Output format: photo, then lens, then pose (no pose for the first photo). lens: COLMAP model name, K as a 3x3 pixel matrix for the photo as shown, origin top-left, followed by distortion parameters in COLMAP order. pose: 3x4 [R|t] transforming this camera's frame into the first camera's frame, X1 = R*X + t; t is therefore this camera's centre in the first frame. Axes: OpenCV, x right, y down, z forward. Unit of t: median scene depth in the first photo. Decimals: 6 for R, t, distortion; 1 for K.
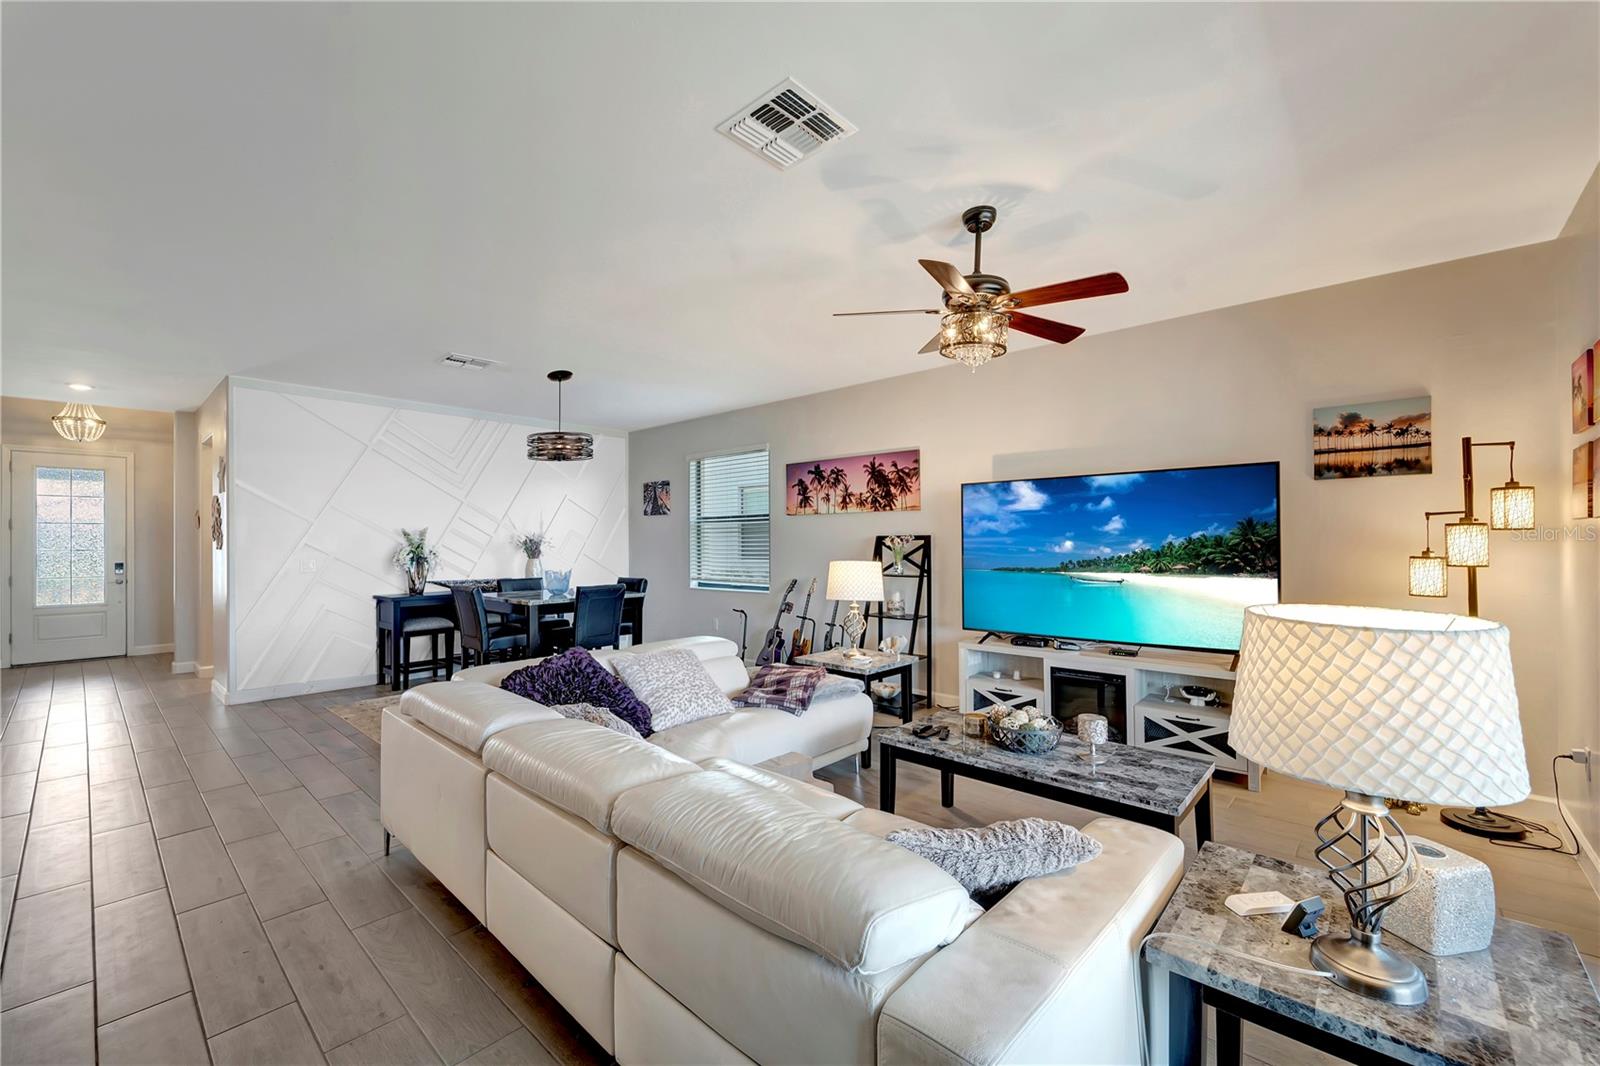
lens RADIAL K [[660.4, 0, 826.5], [0, 660.4, 540.8], [0, 0, 1]] dist [0.006150, -0.004310]
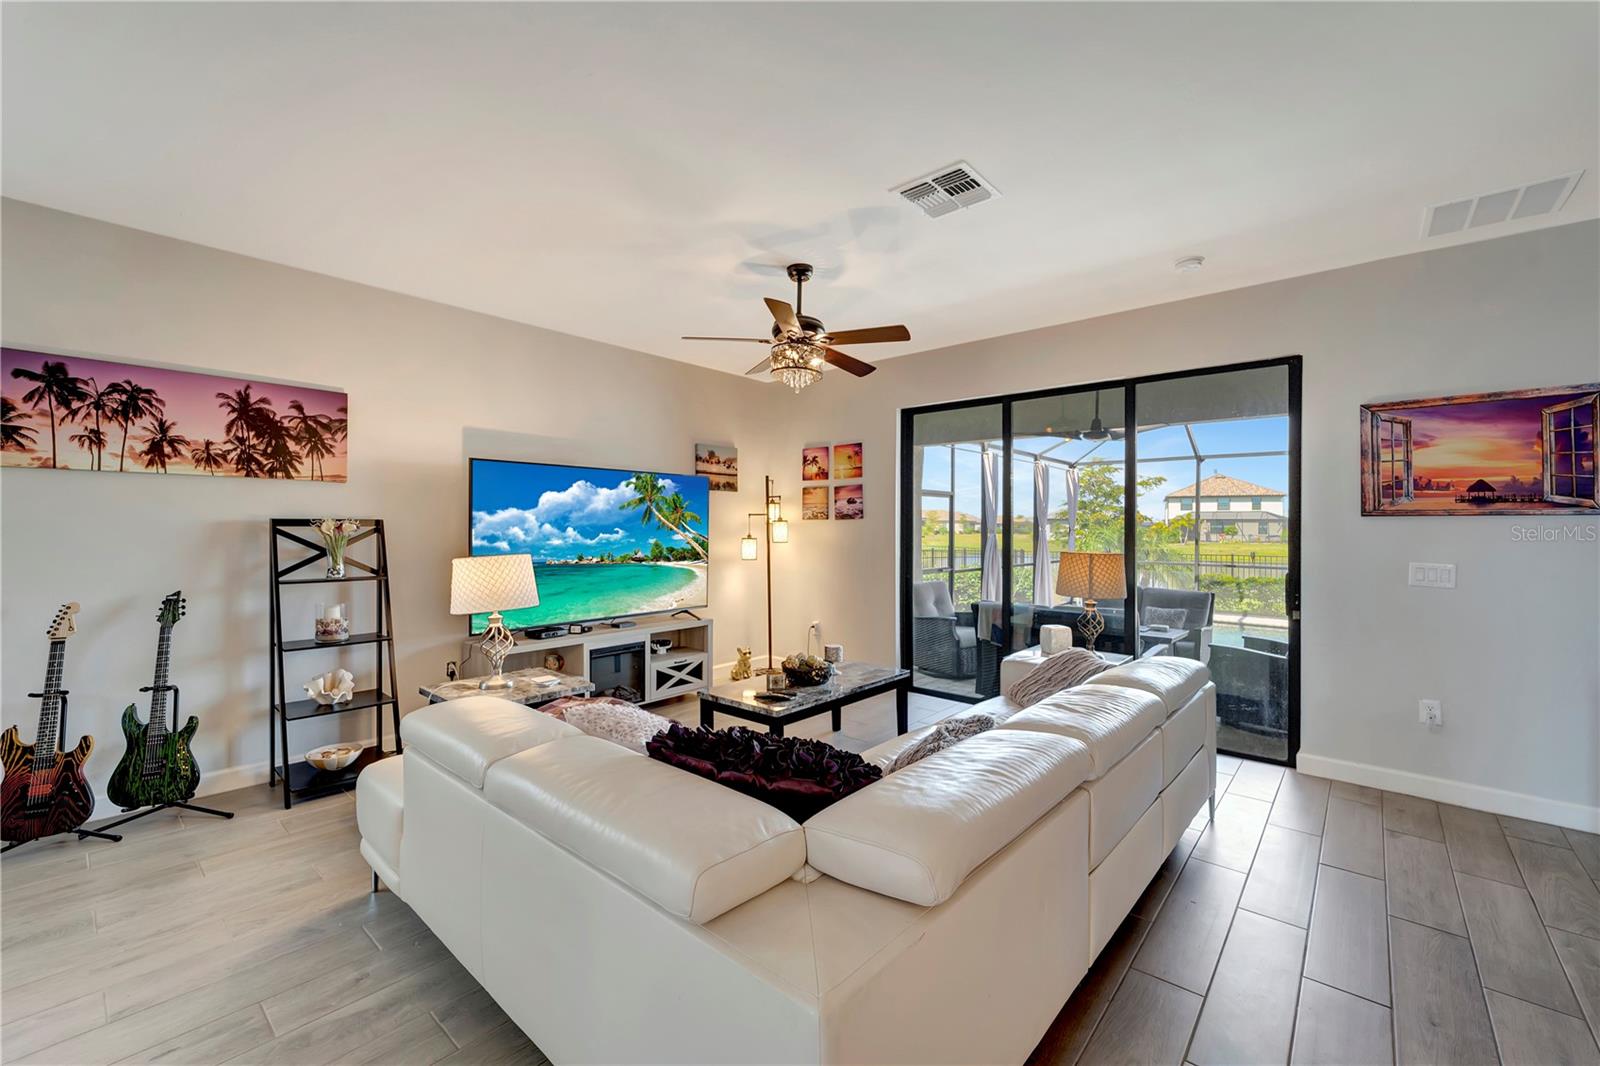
lens RADIAL K [[660.4, 0, 773.0], [0, 660.4, 530.3], [0, 0, 1]] dist [0.006150, -0.004310]
pose [[0.016387, -0.001582, 0.999864, -0.479574], [-0.006806, 0.999975, 0.001693, -0.000739], [-0.999843, -0.006833, 0.016375, 0.483527]]
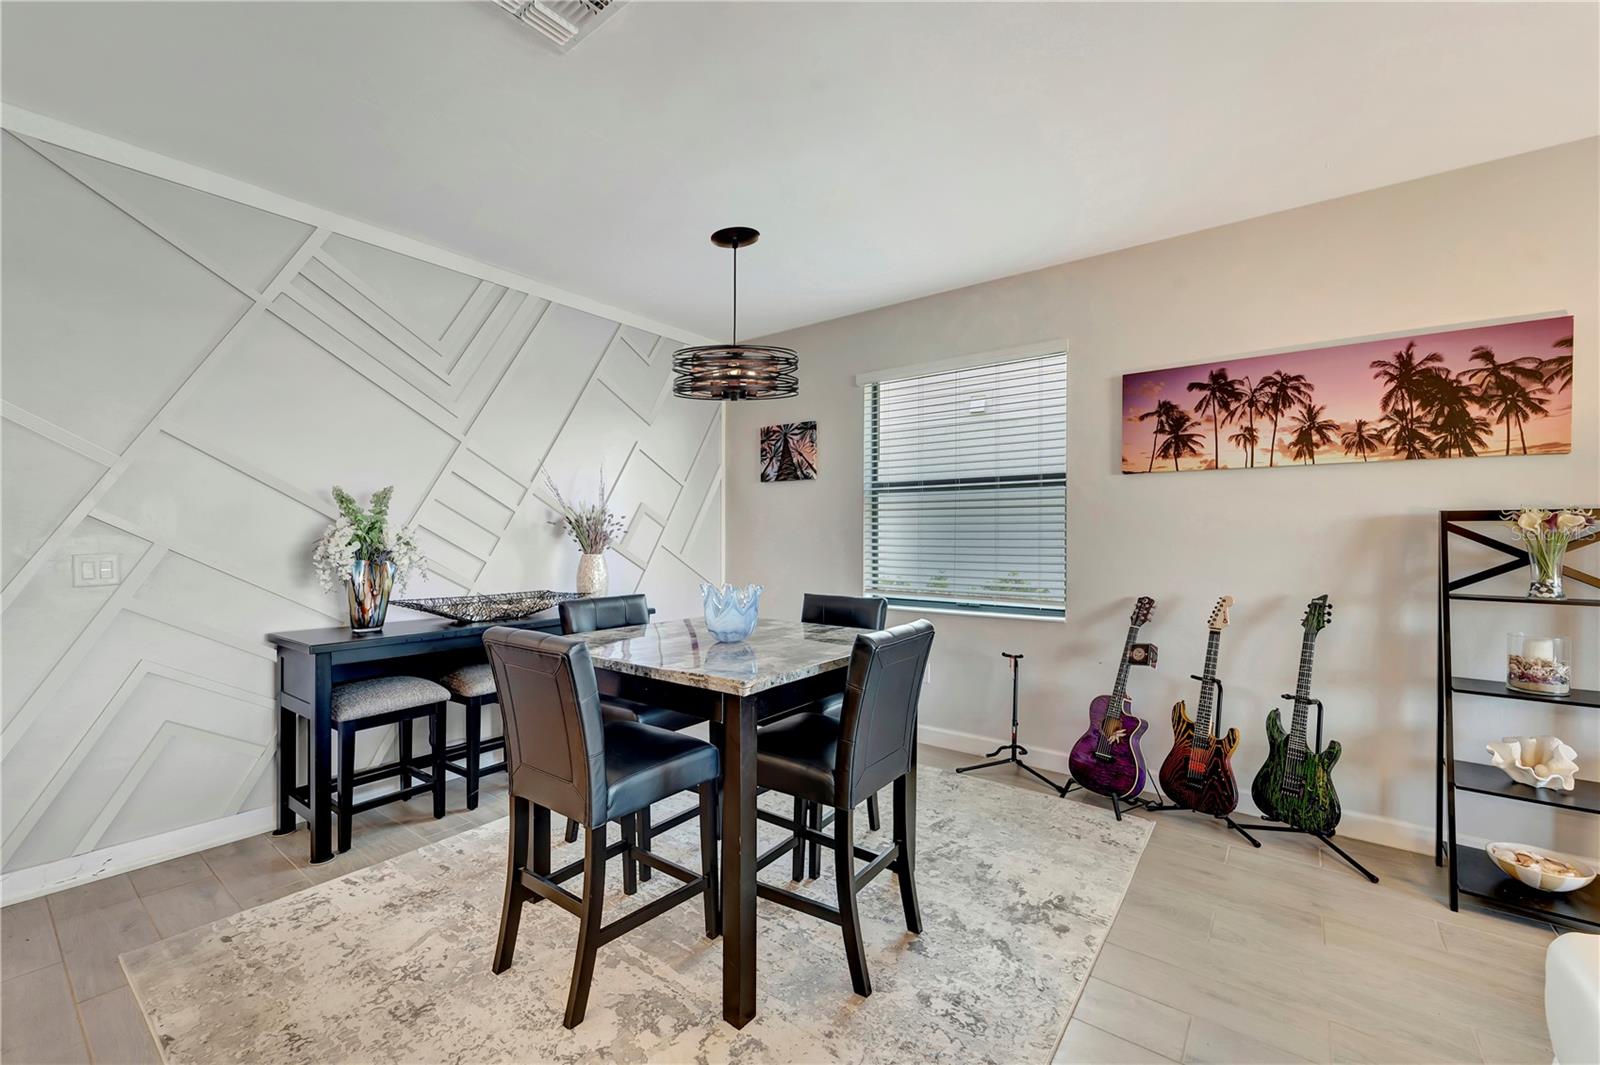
lens RADIAL K [[646.6, 0, 831.3], [0, 646.6, 538.7], [0, 0, 1]] dist [0.002806, -0.000653]
pose [[0.995663, 0.007350, 0.092747, -0.353082], [-0.008199, 0.999928, 0.008778, 0.010510], [-0.092676, -0.009500, 0.995651, 0.540519]]
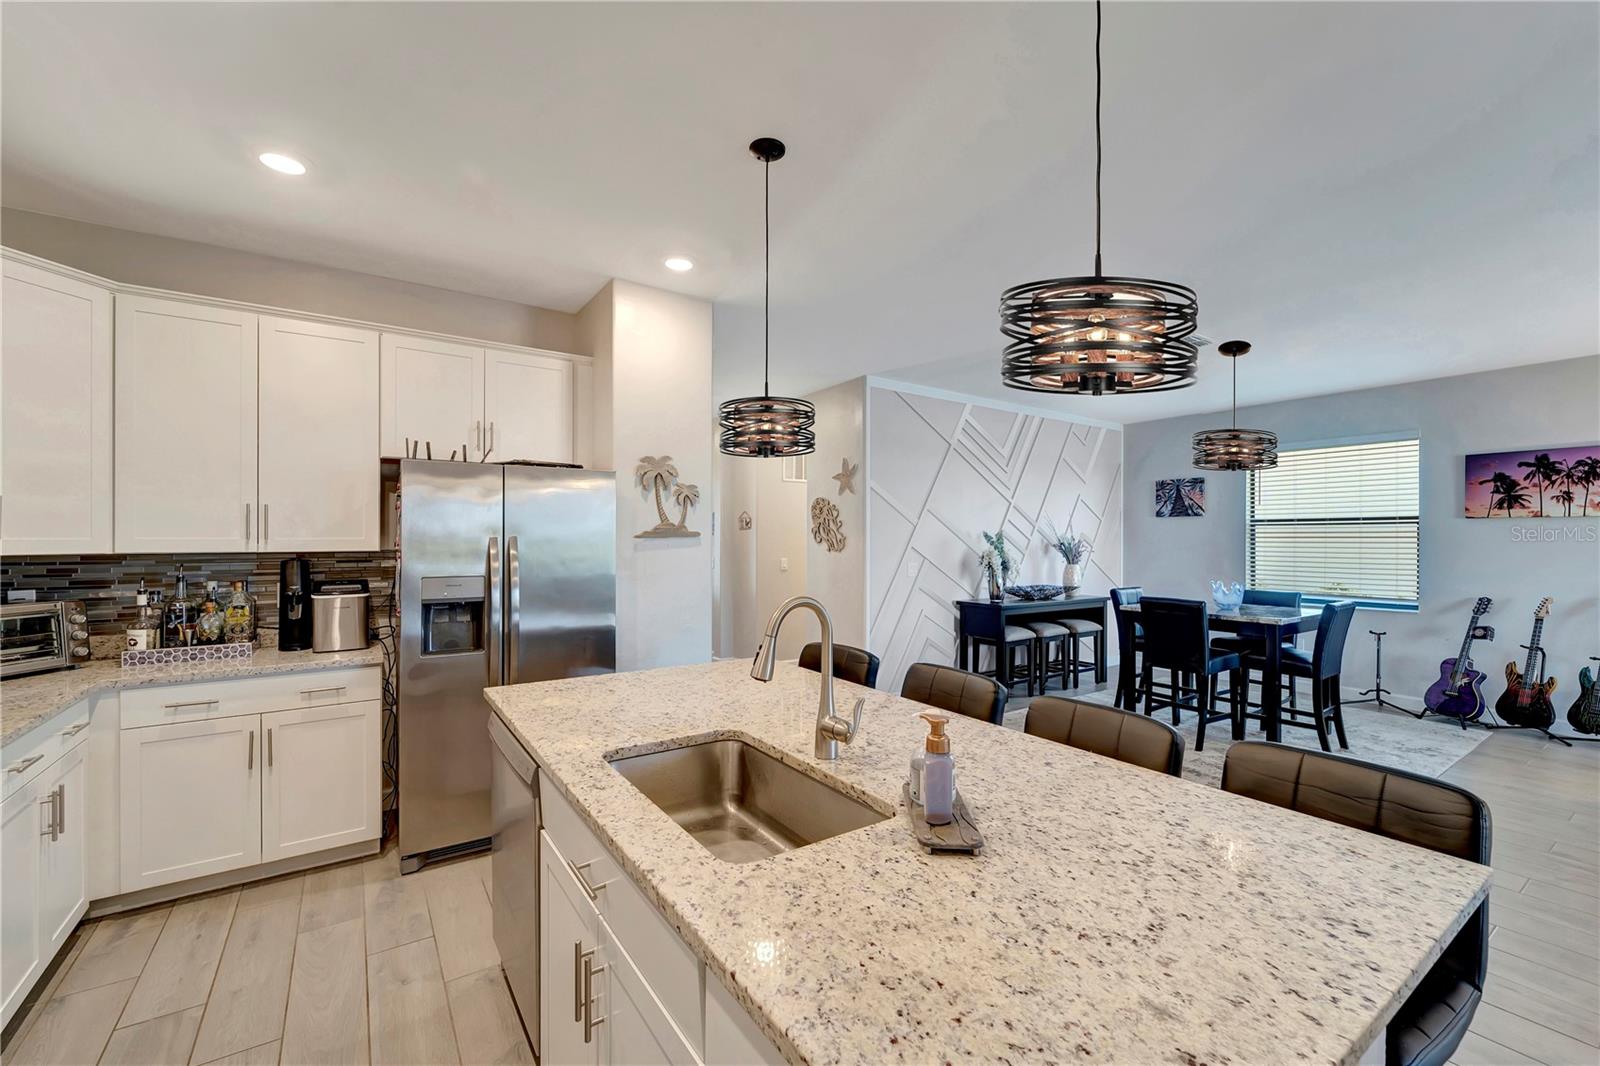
lens RADIAL K [[660.4, 0, 813.5], [0, 660.4, 539.0], [0, 0, 1]] dist [0.006150, -0.004310]
pose [[0.969163, 0.009691, -0.246231, -0.671934], [-0.009332, 0.999953, 0.002626, -0.008024], [0.246245, -0.000247, 0.969208, 0.012141]]
